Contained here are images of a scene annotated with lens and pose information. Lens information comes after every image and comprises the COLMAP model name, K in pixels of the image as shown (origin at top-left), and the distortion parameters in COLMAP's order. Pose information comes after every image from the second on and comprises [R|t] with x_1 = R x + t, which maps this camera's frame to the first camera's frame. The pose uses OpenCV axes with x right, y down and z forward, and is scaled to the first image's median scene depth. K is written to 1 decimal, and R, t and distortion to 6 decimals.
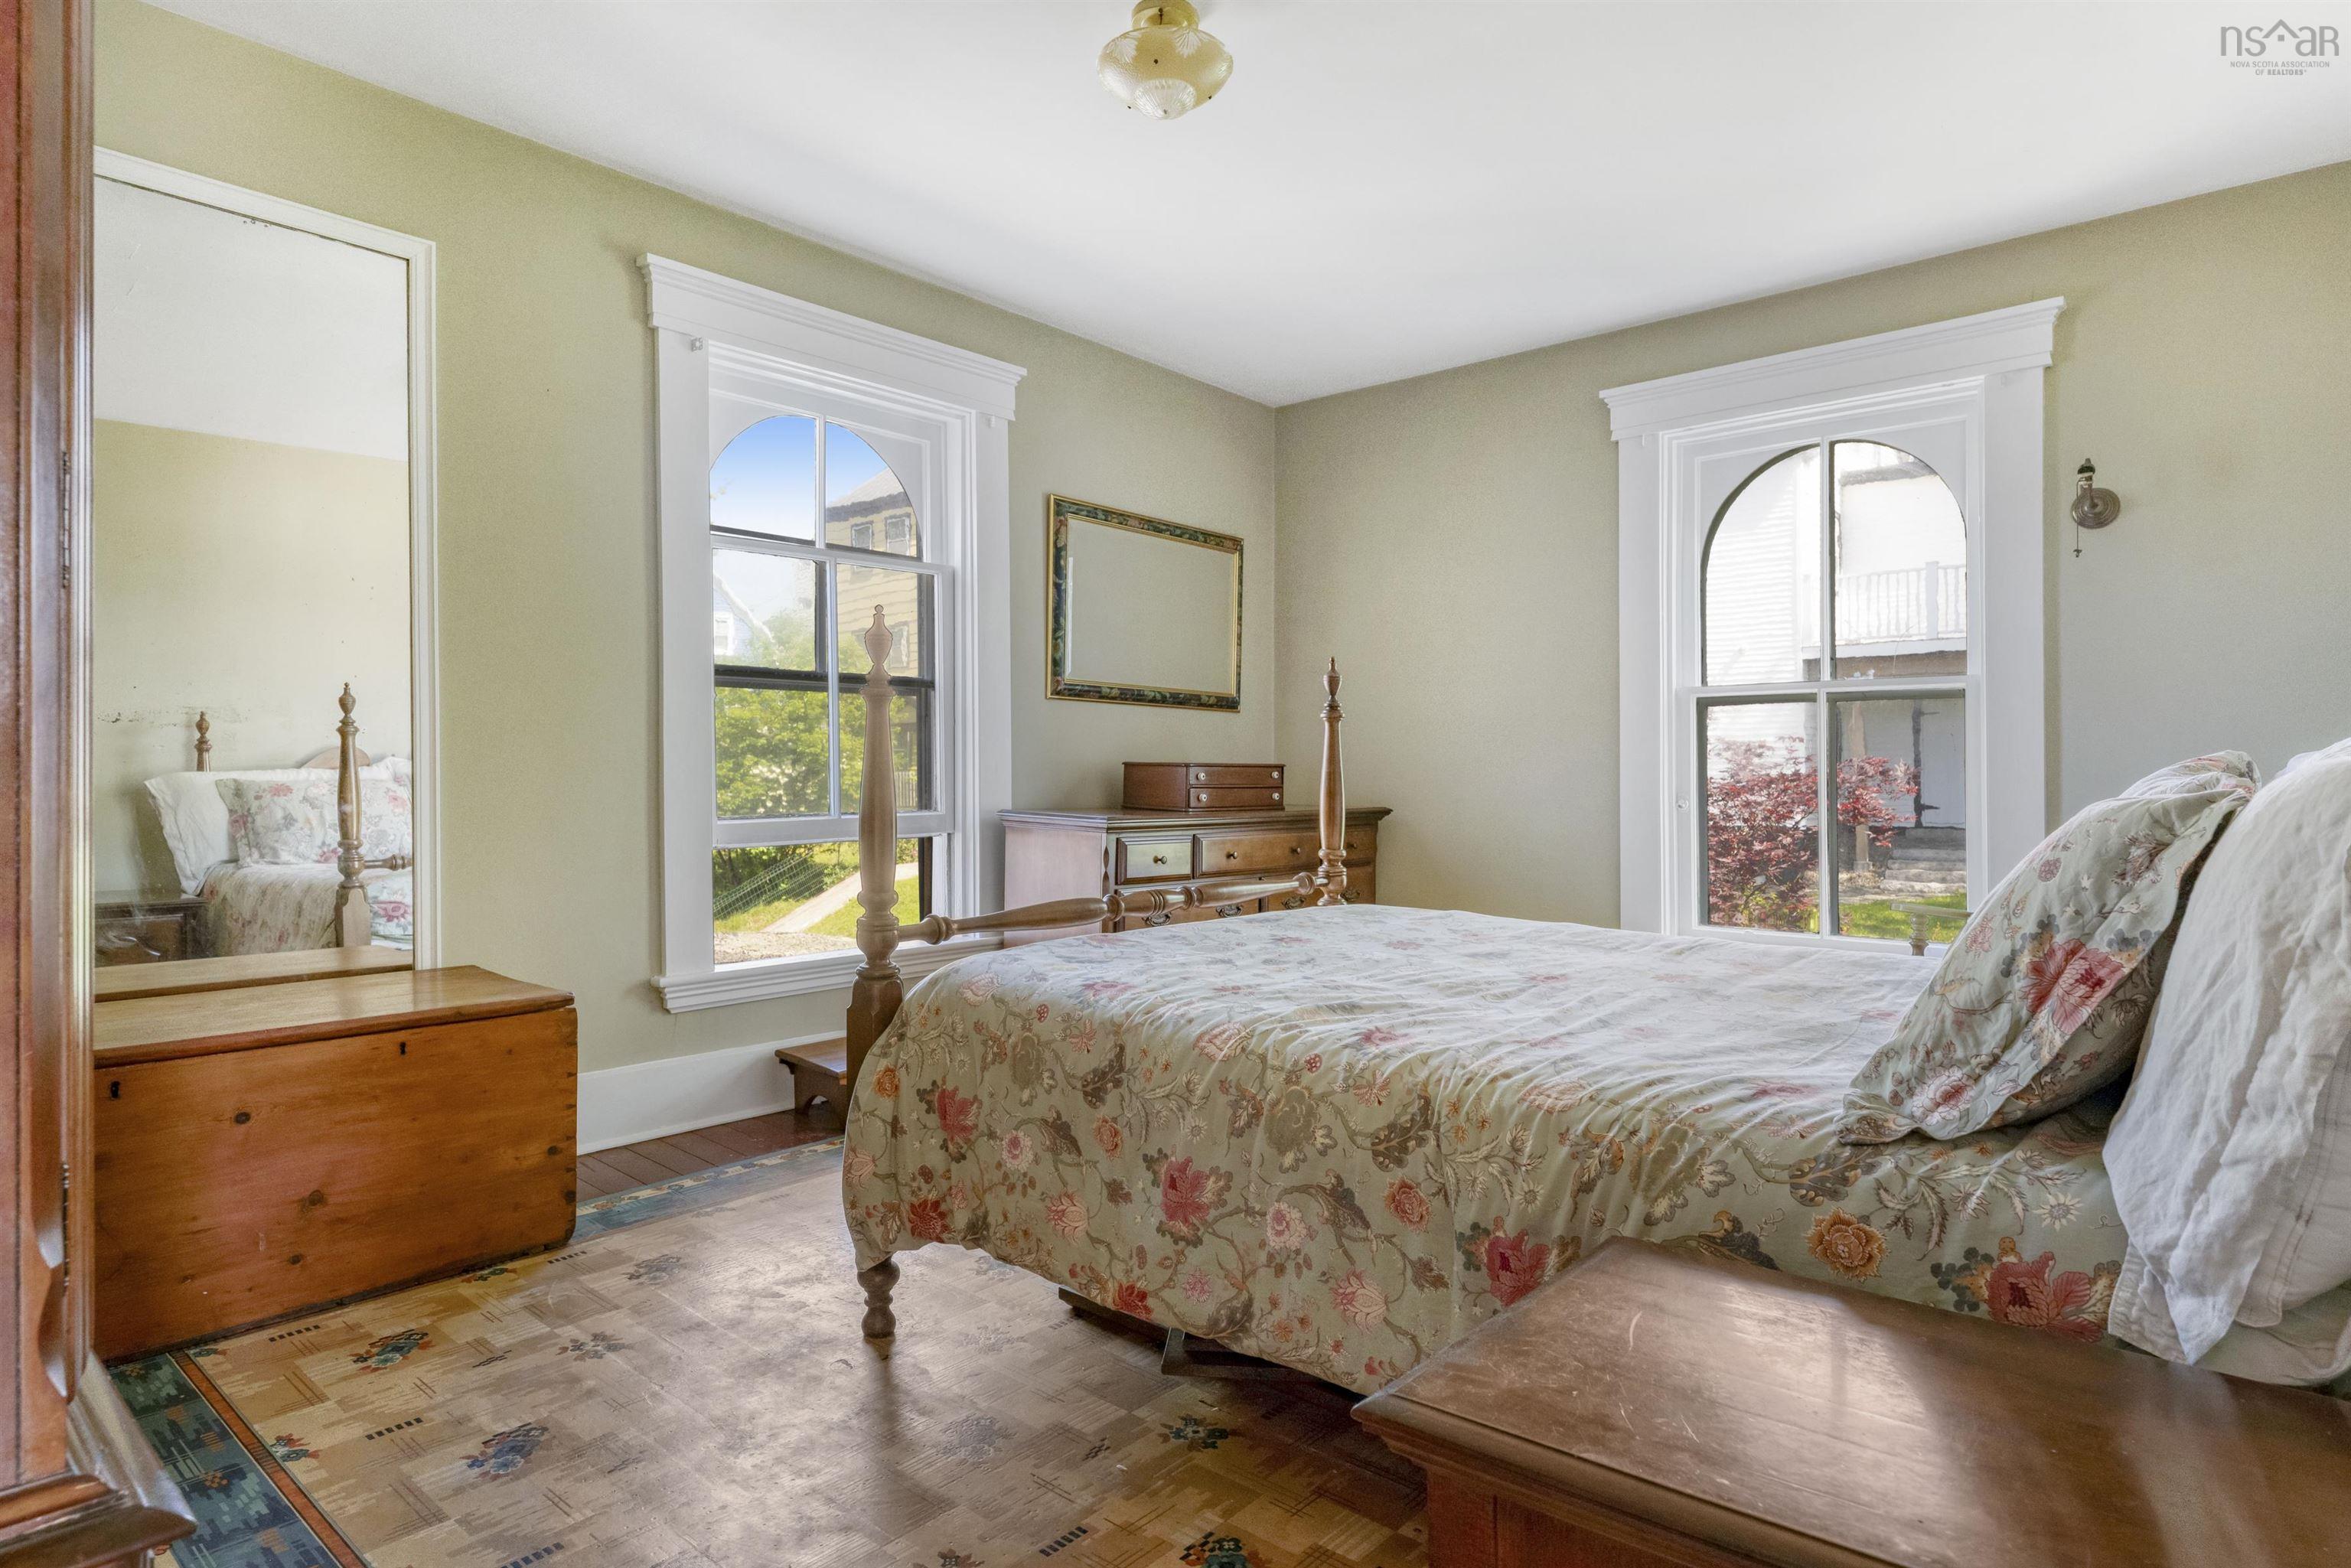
lens RADIAL K [[1308.4, 0, 1172.8], [0, 1308.4, 777.2], [0, 0, 1]] dist [-0.006190, -0.001939]
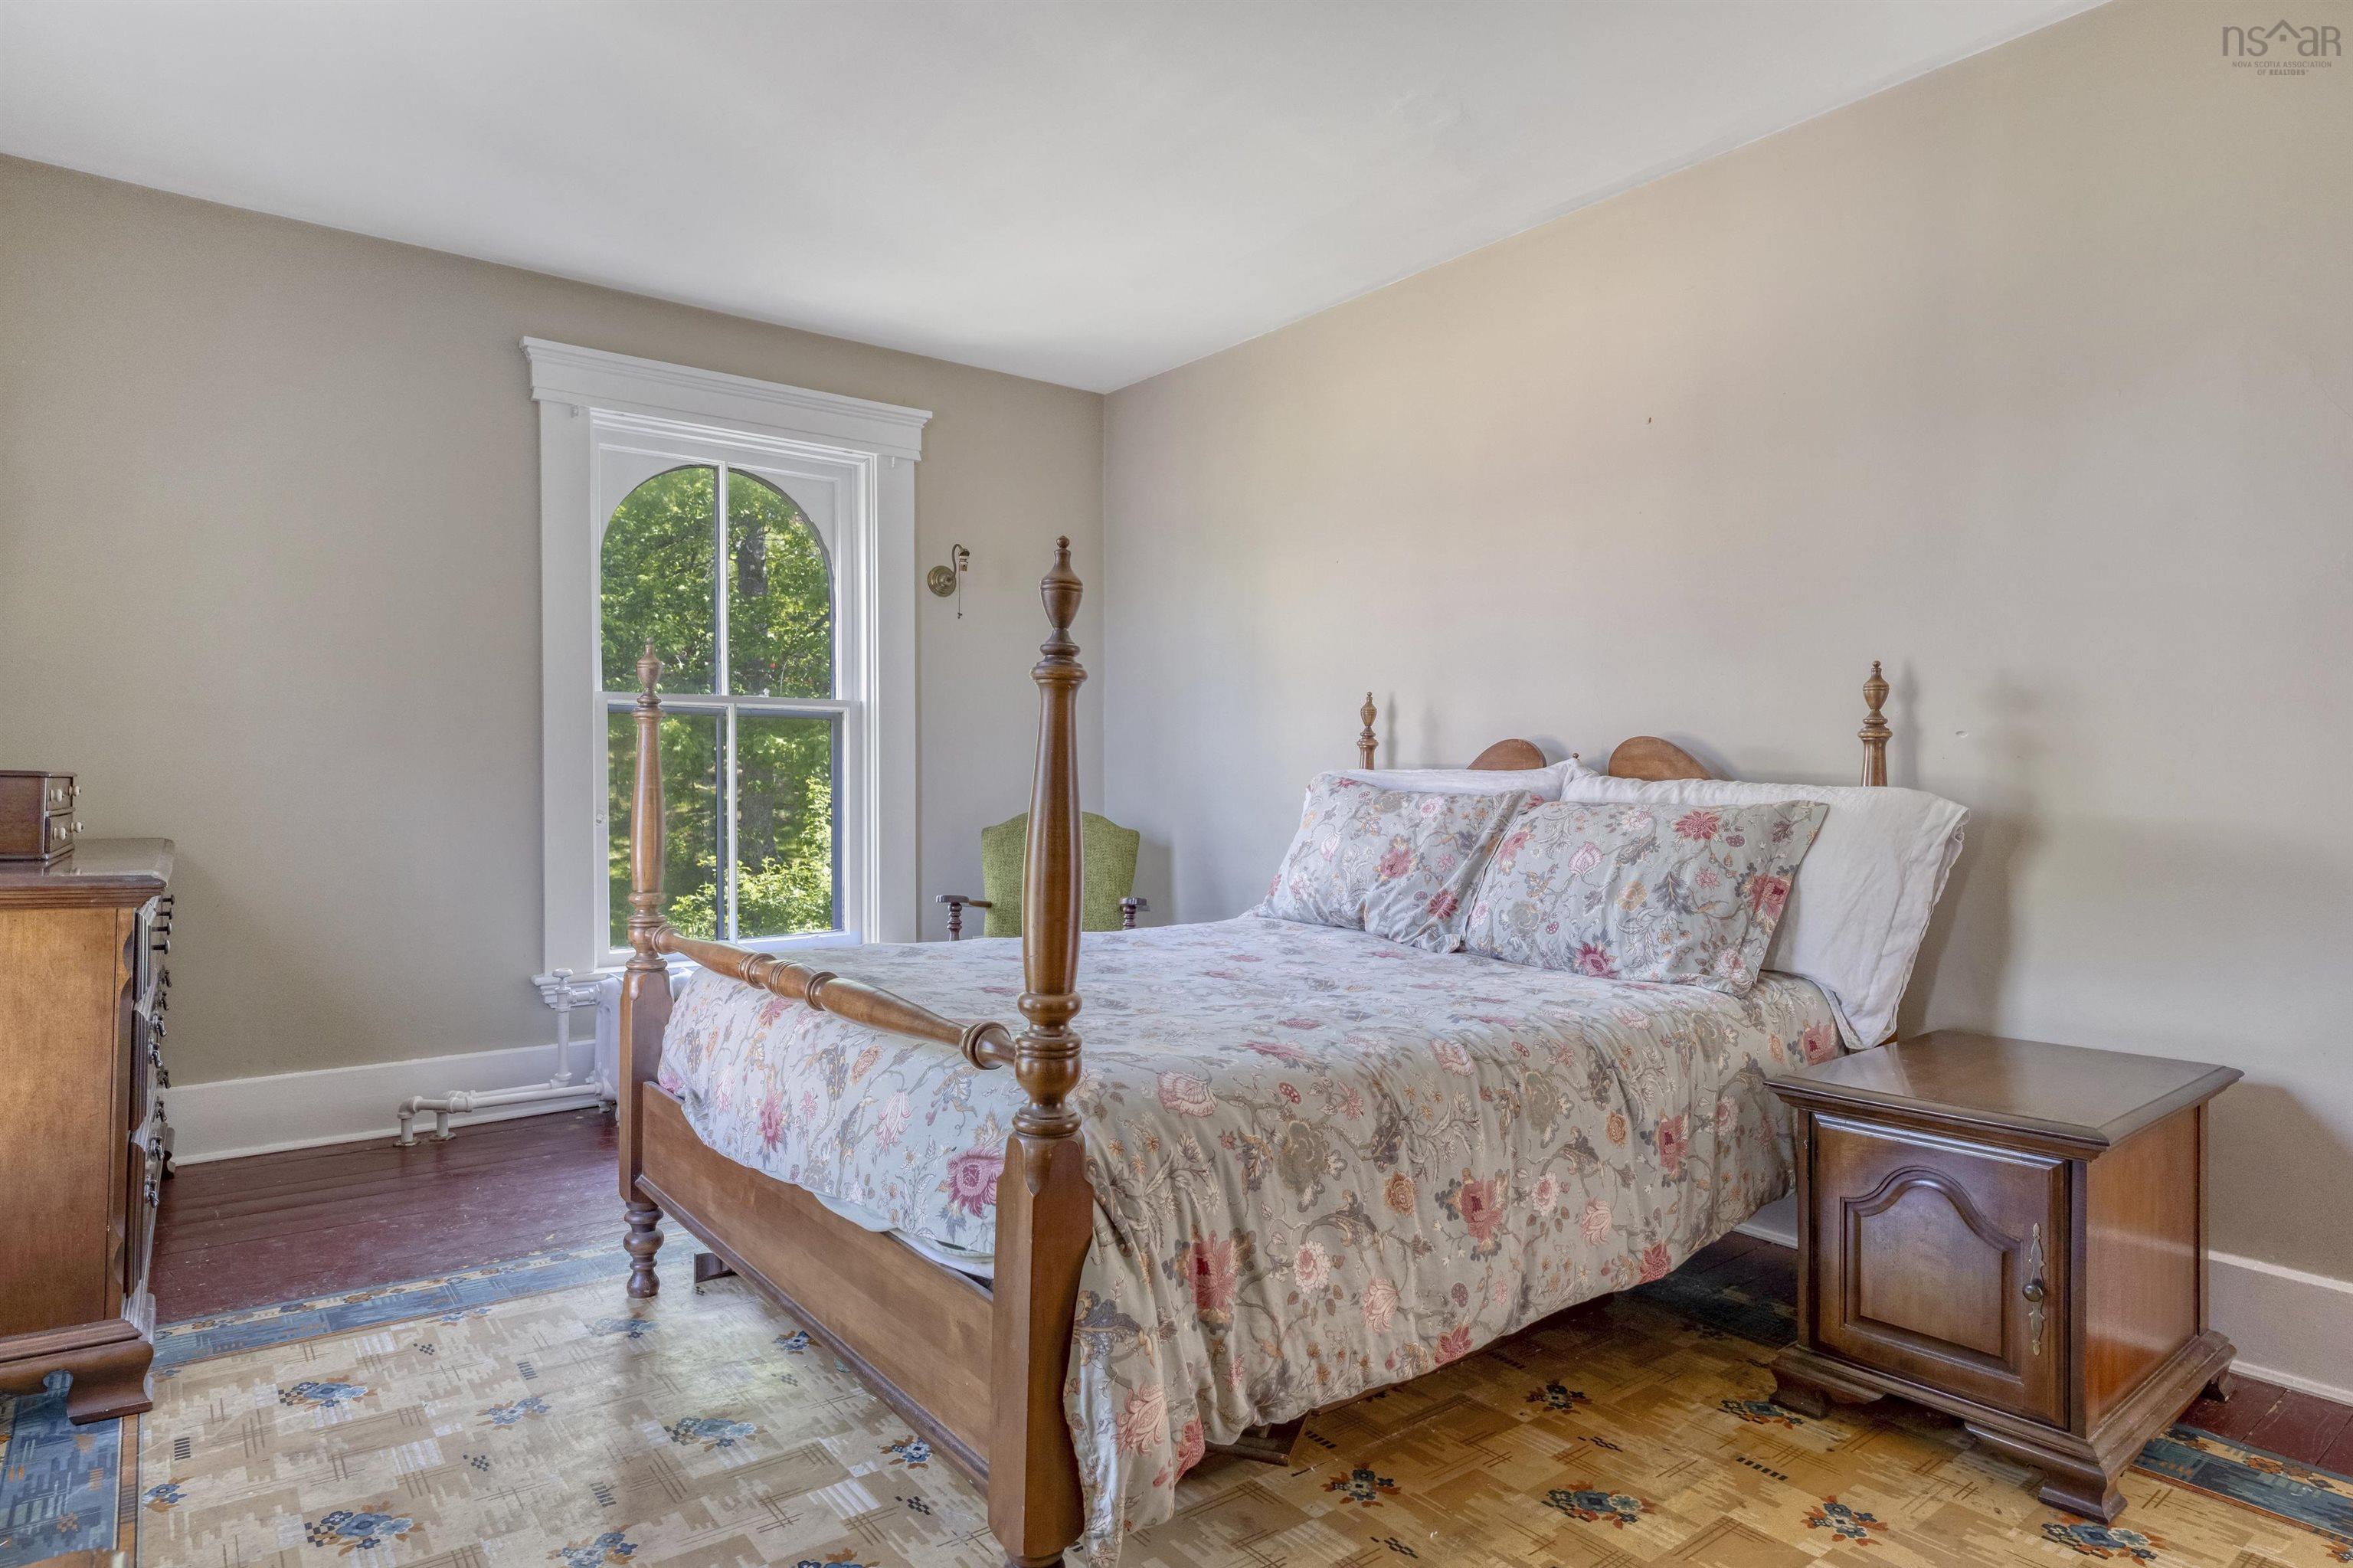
lens RADIAL K [[1309.6, 0, 1187.7], [0, 1309.6, 775.8], [0, 0, 1]] dist [-0.006190, -0.001939]
pose [[0.188231, 0.004946, 0.982112, -1.032652], [0.000246, 0.999987, -0.005084, -0.015148], [-0.982125, 0.001199, 0.188227, 1.026884]]
